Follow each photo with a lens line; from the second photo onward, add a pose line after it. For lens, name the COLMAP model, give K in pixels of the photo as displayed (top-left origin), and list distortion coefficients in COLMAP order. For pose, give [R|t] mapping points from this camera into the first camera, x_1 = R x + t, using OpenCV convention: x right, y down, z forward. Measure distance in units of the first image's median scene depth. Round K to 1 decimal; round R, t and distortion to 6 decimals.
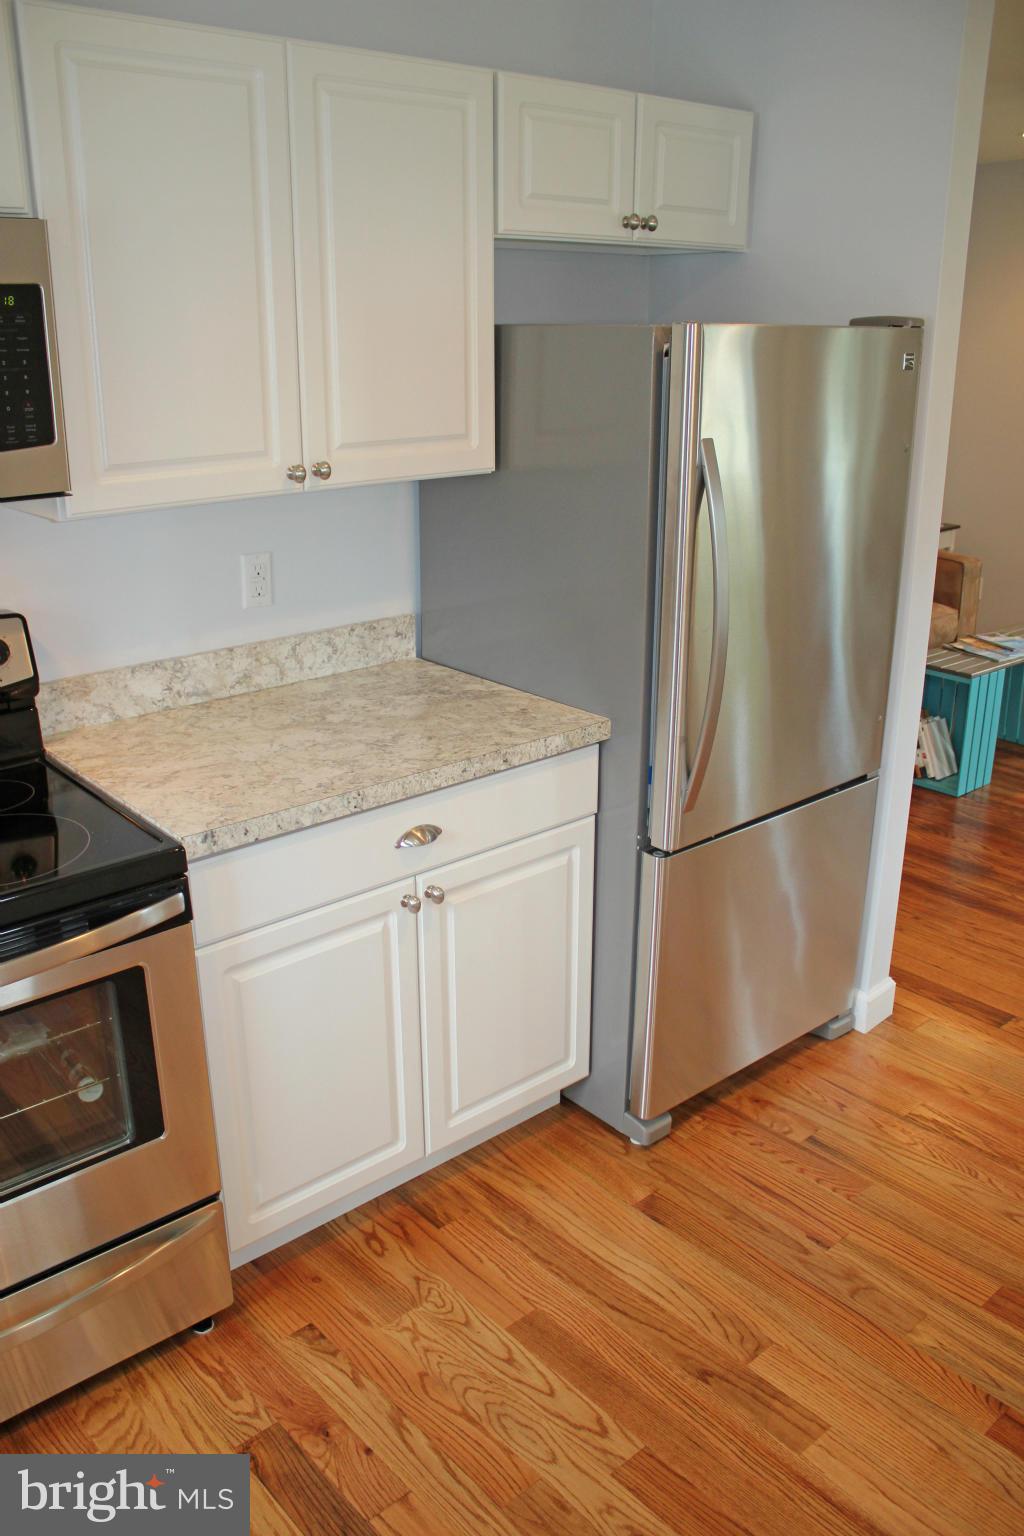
lens RADIAL K [[1262.4, 0, 486.2], [0, 1262.4, 773.3], [0, 0, 1]] dist [-0.165247, 0.141772]
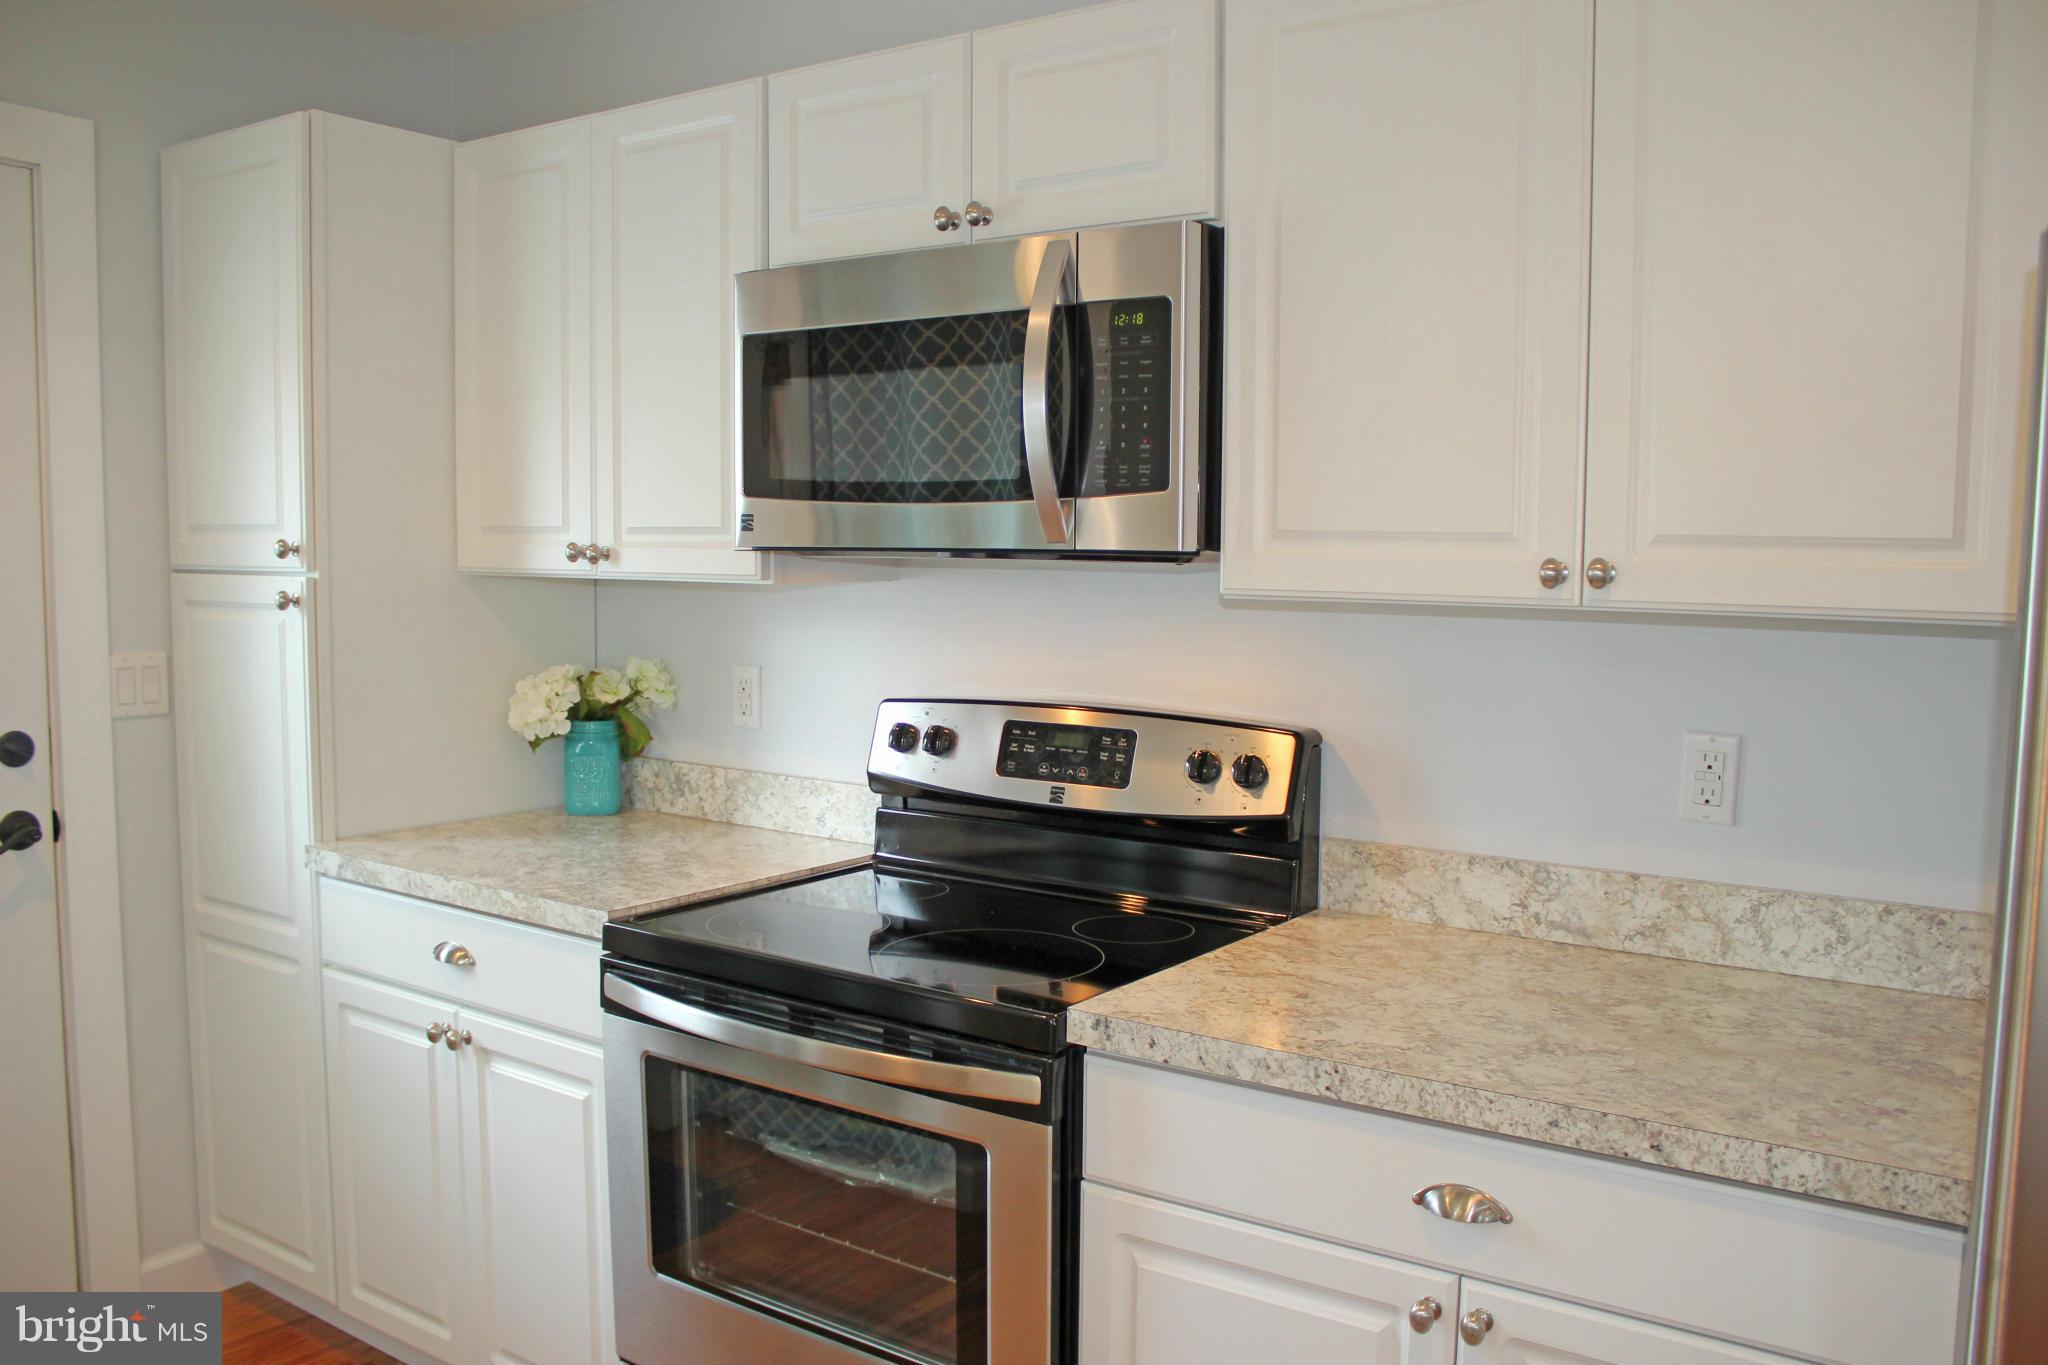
lens RADIAL K [[1691.0, 0, 1027.0], [0, 1691.0, 720.3], [0, 0, 1]] dist [-0.171570, 0.155558]
pose [[0.253160, 0.112269, -0.960888, 0.570488], [-0.337385, 0.941131, 0.021071, -0.100853], [0.906687, 0.318855, 0.276134, 0.553411]]
